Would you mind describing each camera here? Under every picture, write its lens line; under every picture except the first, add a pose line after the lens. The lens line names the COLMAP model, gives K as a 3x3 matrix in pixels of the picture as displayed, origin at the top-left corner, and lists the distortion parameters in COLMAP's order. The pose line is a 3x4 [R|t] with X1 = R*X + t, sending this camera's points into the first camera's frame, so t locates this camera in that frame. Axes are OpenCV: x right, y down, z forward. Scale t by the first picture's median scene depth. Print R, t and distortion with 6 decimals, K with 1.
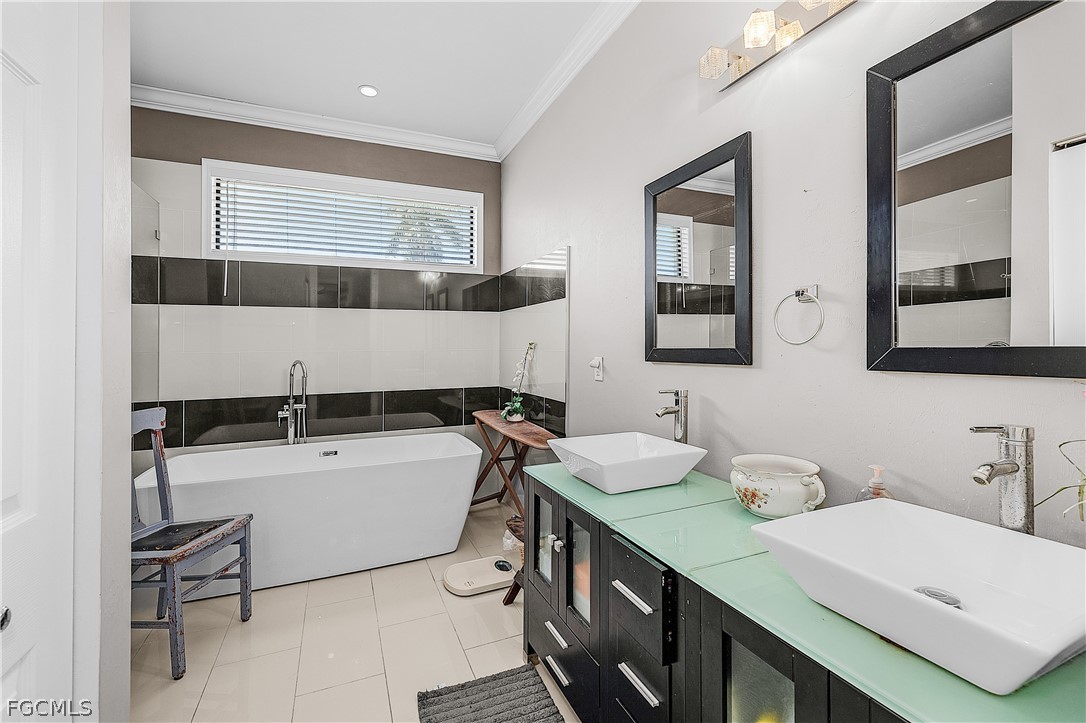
lens RADIAL K [[510.1, 0, 560.5], [0, 510.1, 343.8], [0, 0, 1]] dist [0.000333, -0.000285]
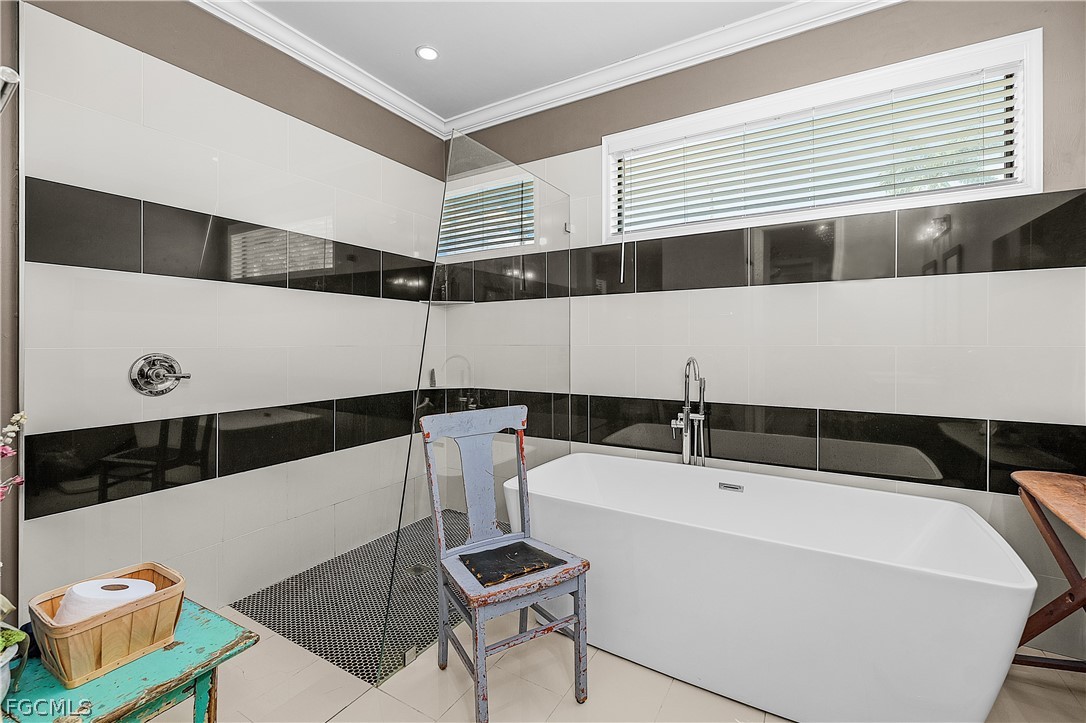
lens RADIAL K [[468.7, 0, 542.9], [0, 468.7, 338.6], [0, 0, 1]] dist [-0.000401, 0.007874]
pose [[0.560300, -0.003734, -0.828281, -0.052825], [0.003354, 0.999992, -0.002239, 0.005429], [0.828283, -0.001523, 0.560308, 0.412478]]
